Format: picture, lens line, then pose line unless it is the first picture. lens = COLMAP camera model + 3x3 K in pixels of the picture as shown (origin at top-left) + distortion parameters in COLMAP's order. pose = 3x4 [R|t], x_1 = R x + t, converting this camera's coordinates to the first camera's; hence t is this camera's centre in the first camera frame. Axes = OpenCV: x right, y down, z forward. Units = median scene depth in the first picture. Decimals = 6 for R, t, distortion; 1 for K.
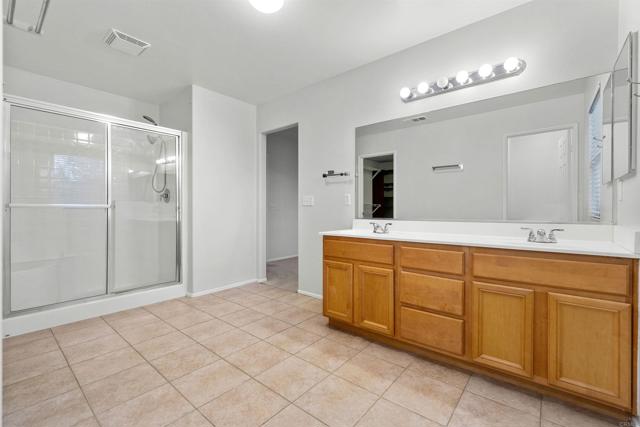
lens RADIAL K [[277.2, 0, 324.2], [0, 277.2, 209.9], [0, 0, 1]] dist [0.000282, 0.000285]
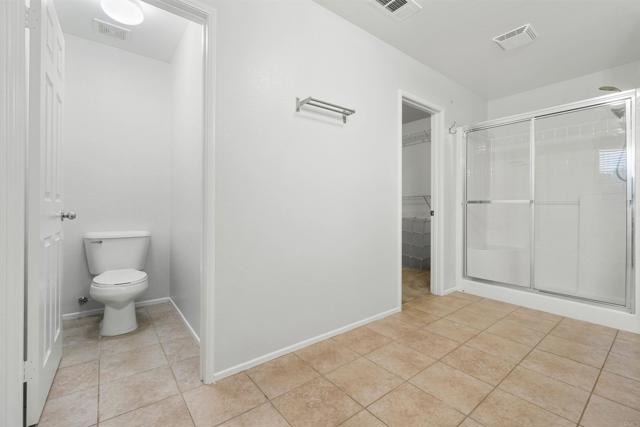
lens RADIAL K [[277.2, 0, 322.6], [0, 277.2, 209.6], [0, 0, 1]] dist [0.000282, 0.000285]
pose [[-0.202989, 0.012468, -0.979102, 0.500327], [0.000502, 0.999920, 0.012629, 0.004301], [0.979181, 0.002073, -0.202979, 0.634480]]
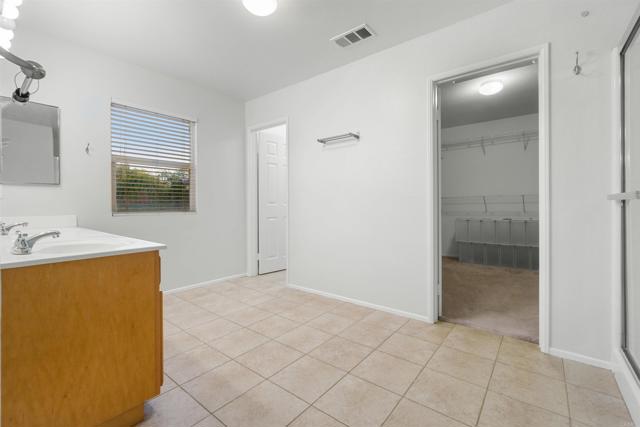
lens RADIAL K [[277.2, 0, 330.8], [0, 277.2, 204.2], [0, 0, 1]] dist [0.000282, 0.000285]
pose [[-0.998878, 0.001440, -0.047331, -0.390400], [0.001562, 0.999996, -0.002531, 0.000041], [0.047327, -0.002602, -0.998876, 1.902668]]
